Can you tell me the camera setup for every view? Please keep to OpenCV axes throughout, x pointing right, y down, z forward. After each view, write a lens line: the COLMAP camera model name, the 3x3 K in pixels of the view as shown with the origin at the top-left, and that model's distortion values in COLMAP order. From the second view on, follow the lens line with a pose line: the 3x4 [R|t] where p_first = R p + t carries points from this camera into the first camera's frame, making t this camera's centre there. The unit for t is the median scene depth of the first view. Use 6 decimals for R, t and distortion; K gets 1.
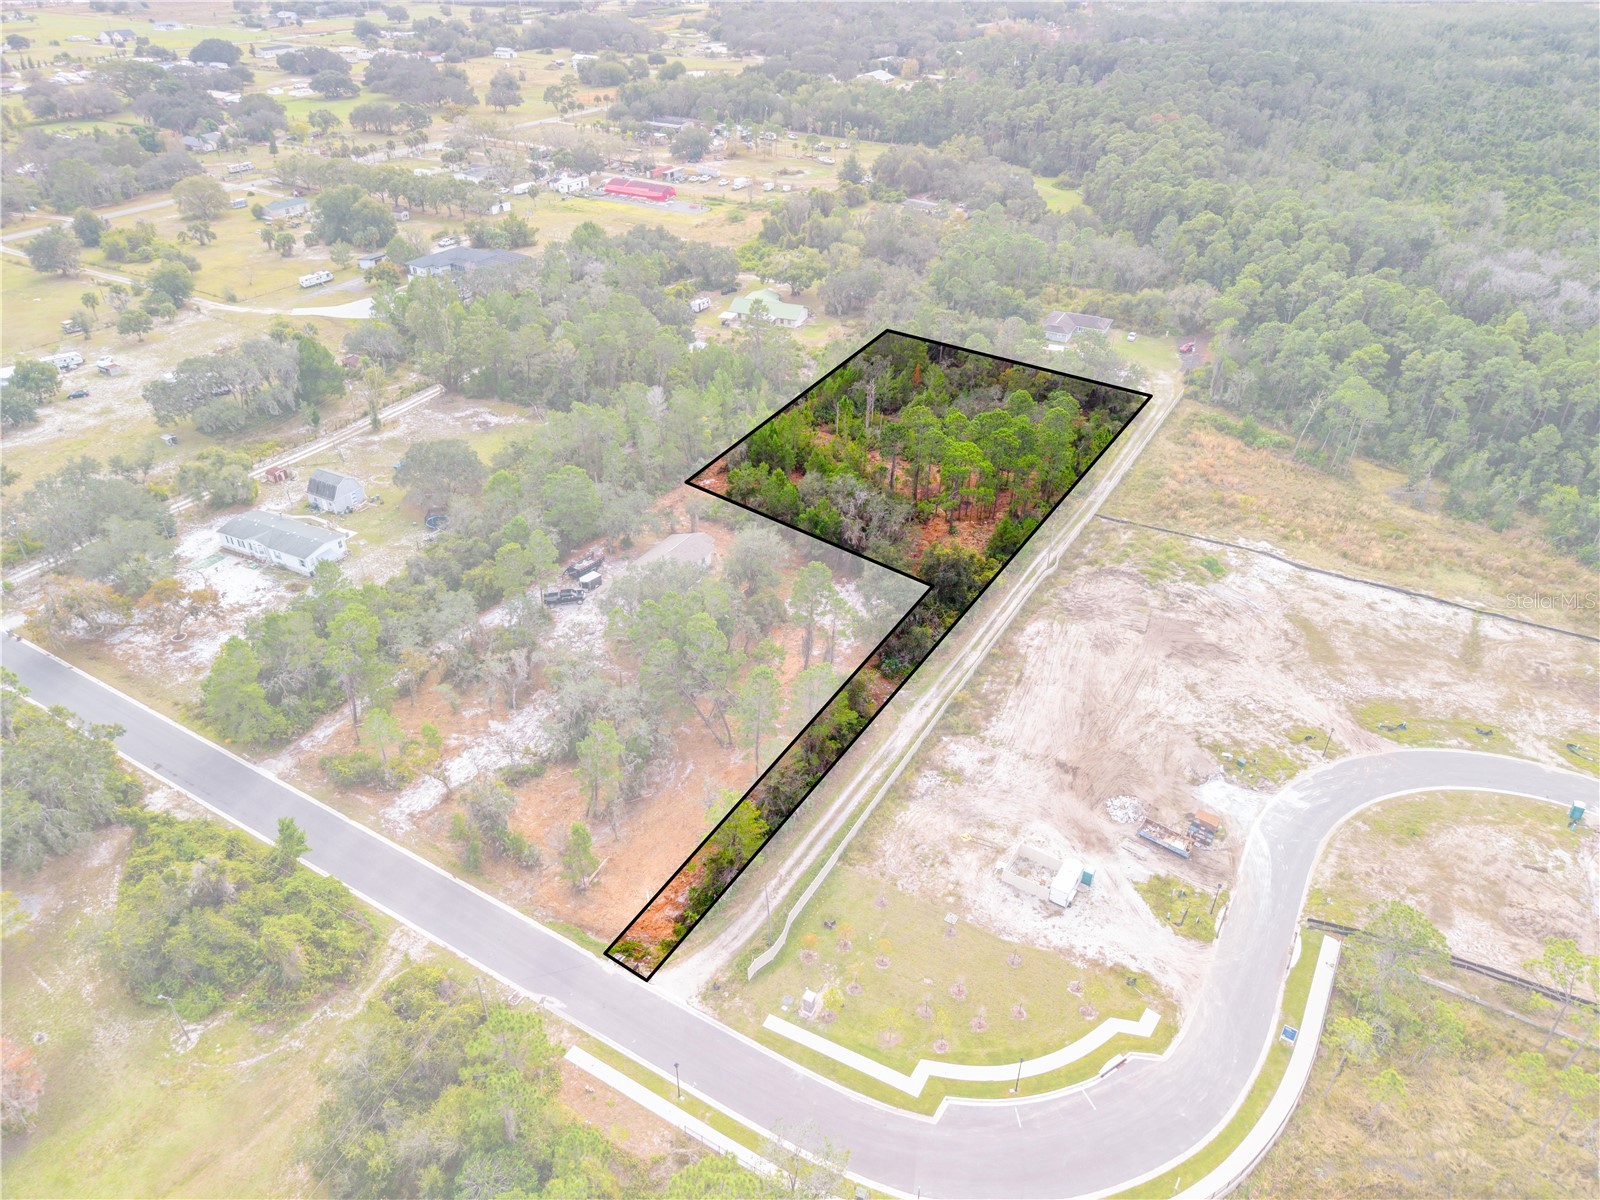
lens RADIAL K [[1078.8, 0, 800.0], [0, 1078.8, 600.0], [0, 0, 1]] dist [0.008158, -0.001474]
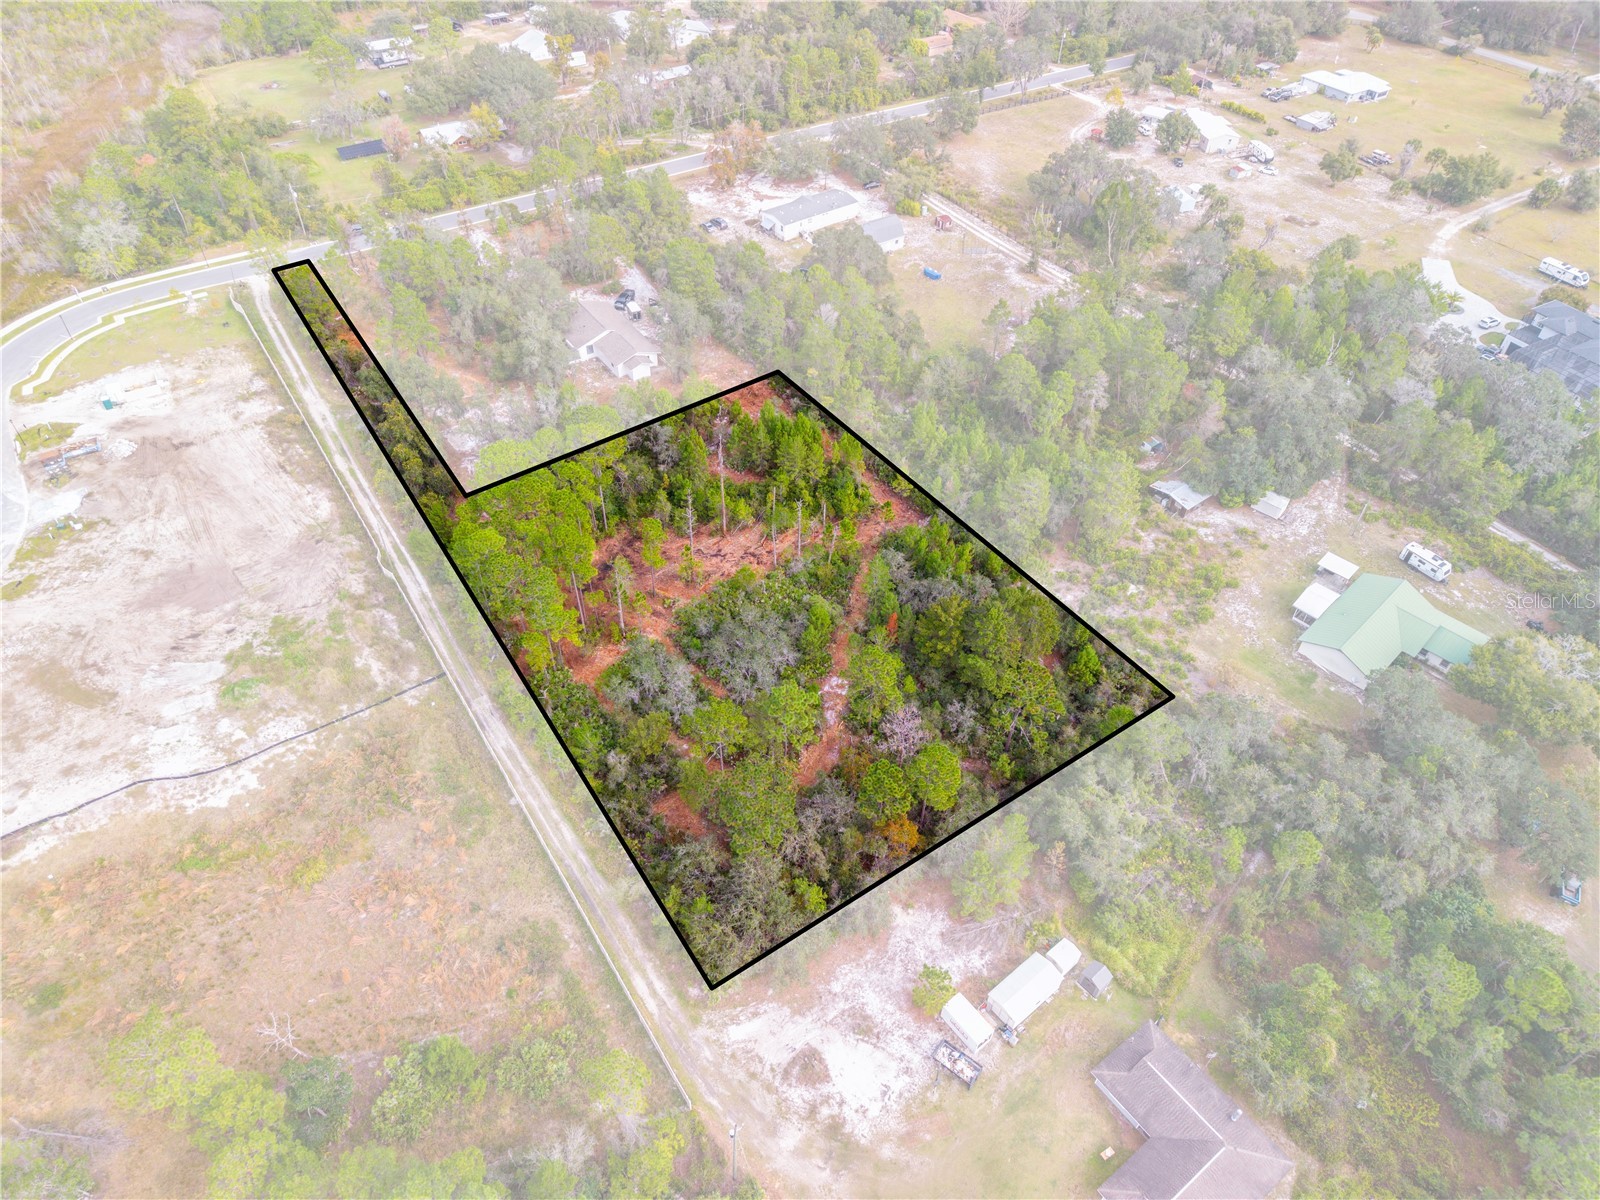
lens RADIAL K [[1078.8, 0, 800.0], [0, 1078.8, 600.0], [0, 0, 1]] dist [0.008158, -0.001474]
pose [[-0.446583, 0.607484, -0.656907, 0.644996], [-0.511240, 0.429287, 0.744544, -0.799767], [0.734301, 0.668338, 0.118858, 1.119920]]
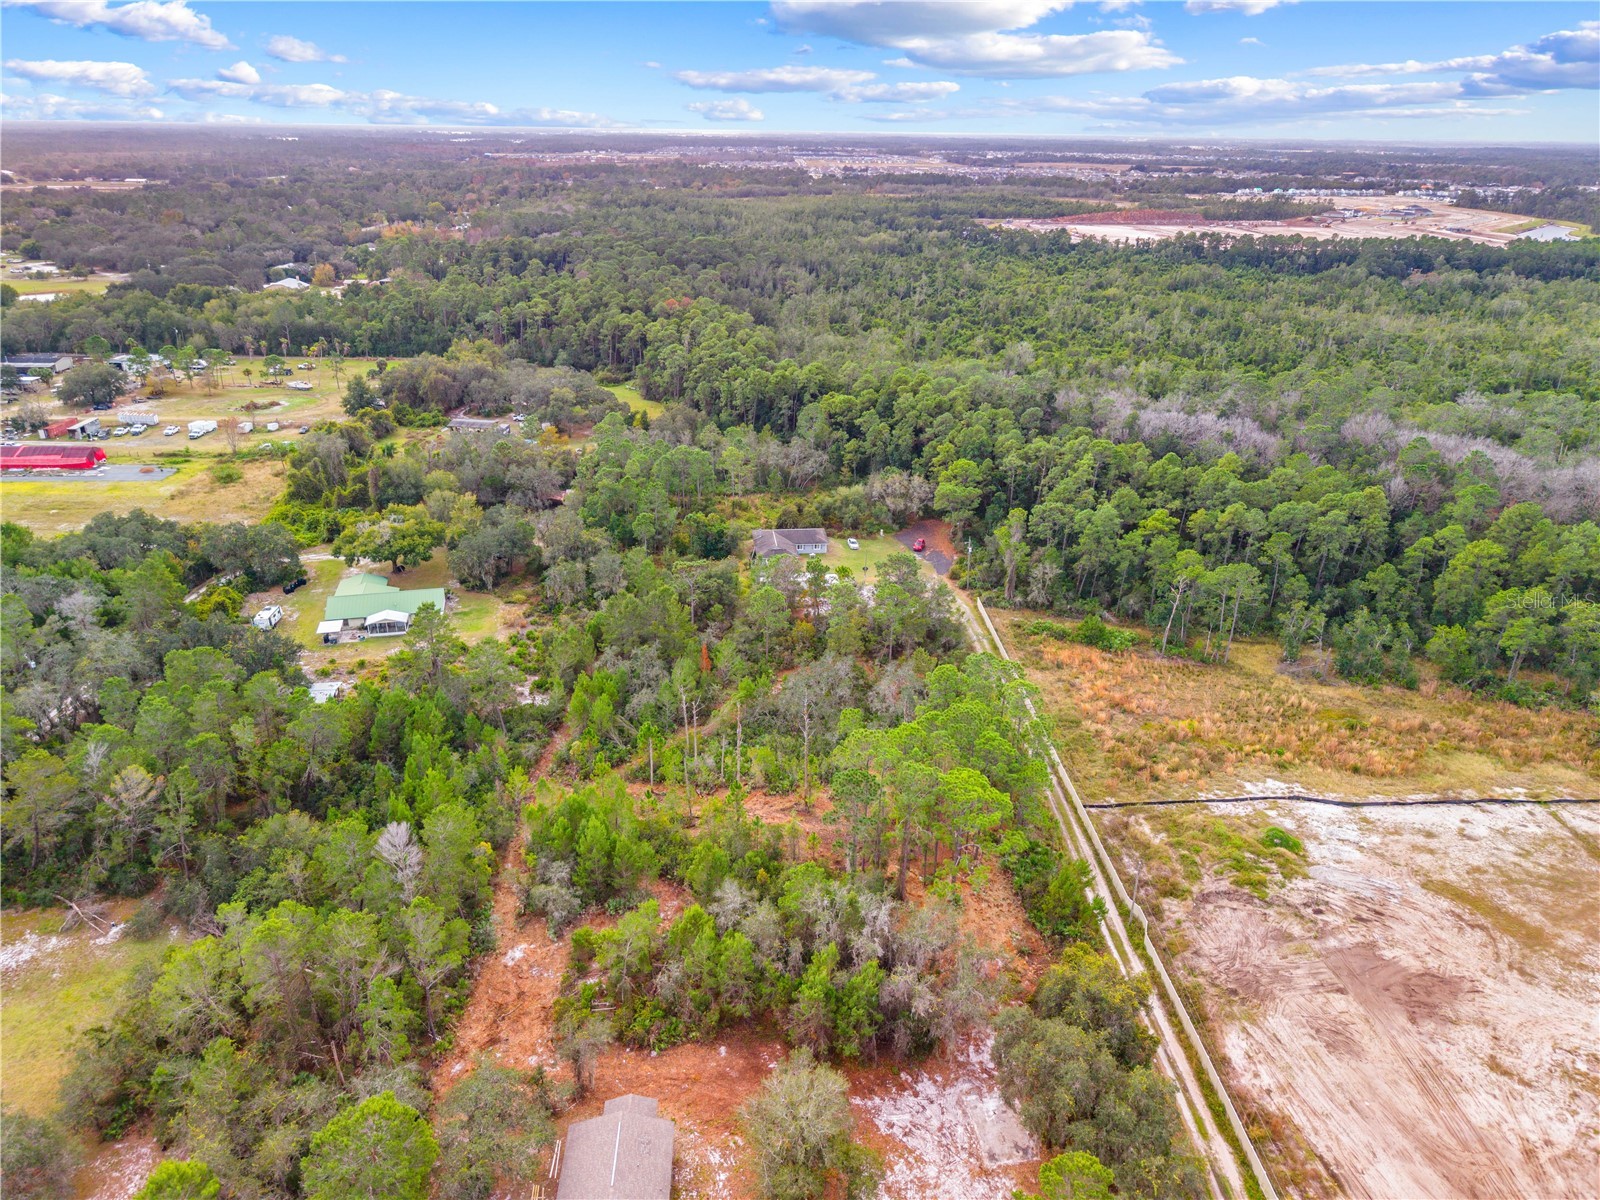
lens RADIAL K [[1073.7, 0, 800.0], [0, 1073.7, 600.0], [0, 0, 1]] dist [0.007540, -0.003723]
pose [[0.840789, -0.215146, 0.496775, -0.222764], [0.290242, 0.953755, -0.078174, -0.221520], [-0.456983, 0.209913, 0.864351, 0.461890]]
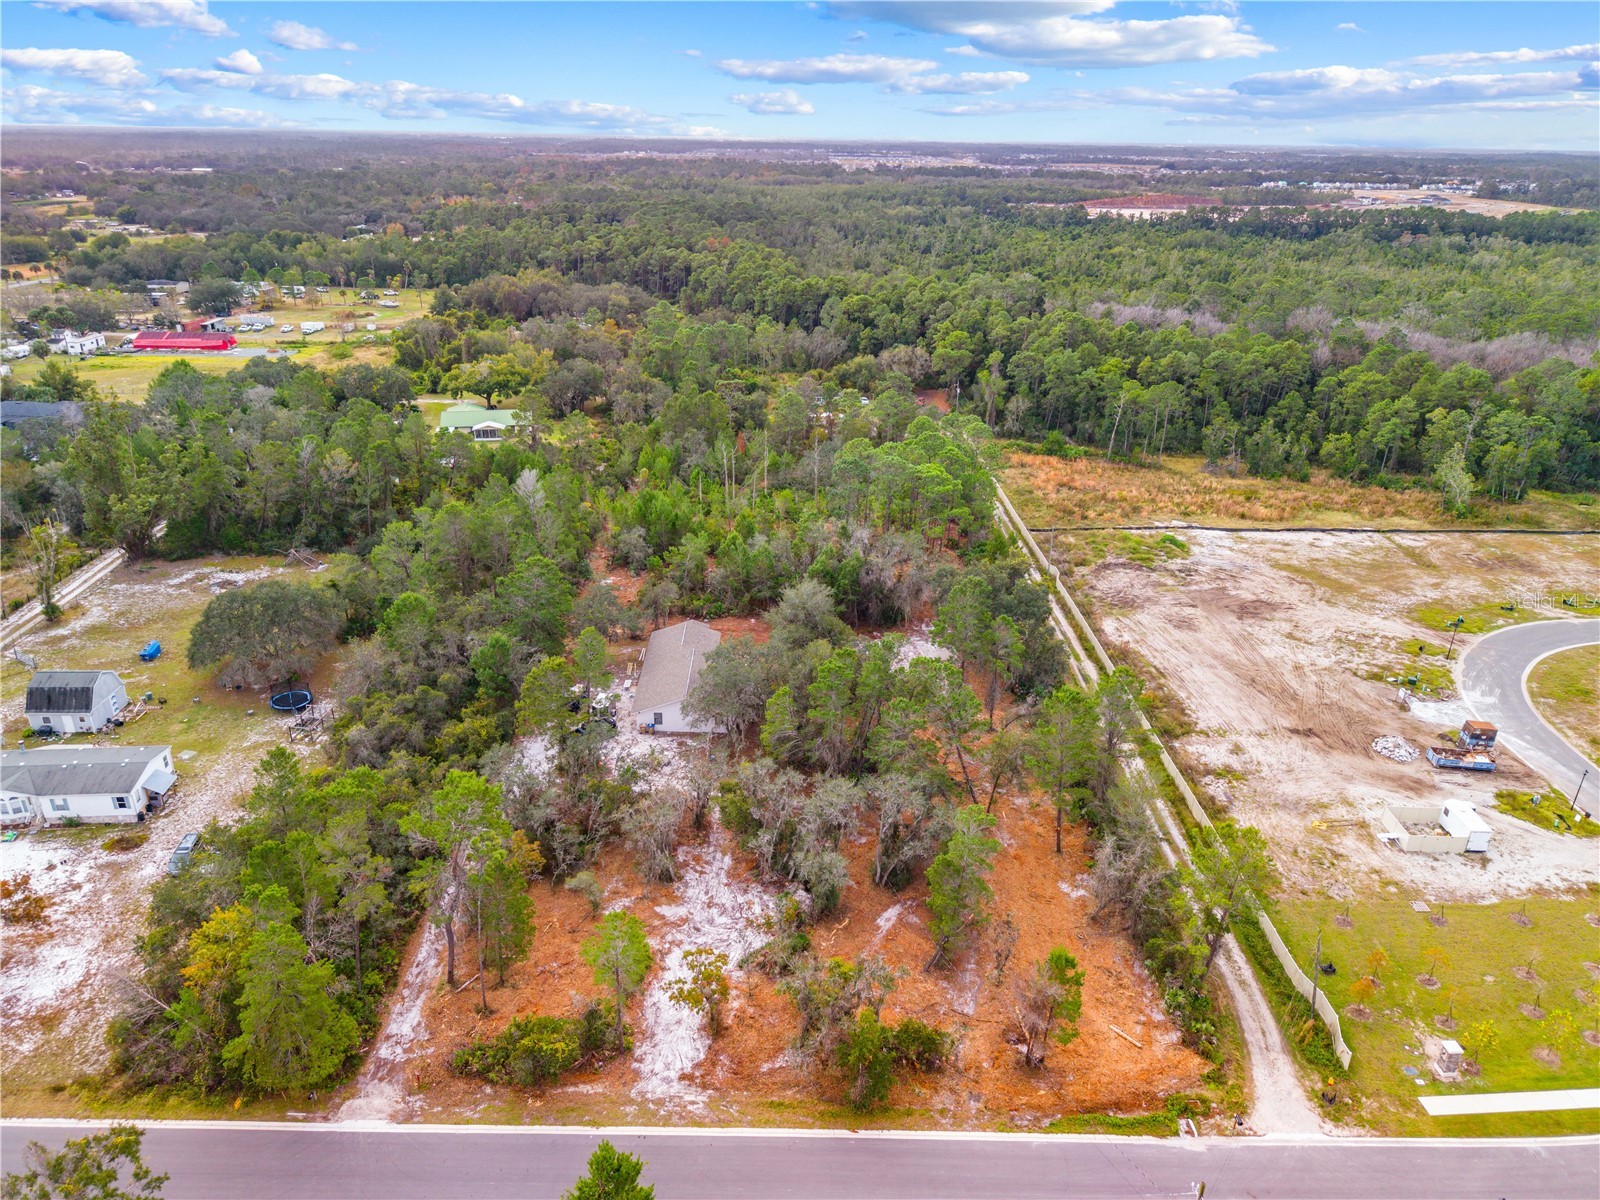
lens RADIAL K [[1073.7, 0, 800.0], [0, 1073.7, 600.0], [0, 0, 1]] dist [0.007540, -0.003723]
pose [[0.857352, -0.199558, 0.474472, -0.377727], [0.273957, 0.957293, -0.092402, 0.014934], [-0.435769, 0.209206, 0.875407, 0.286991]]
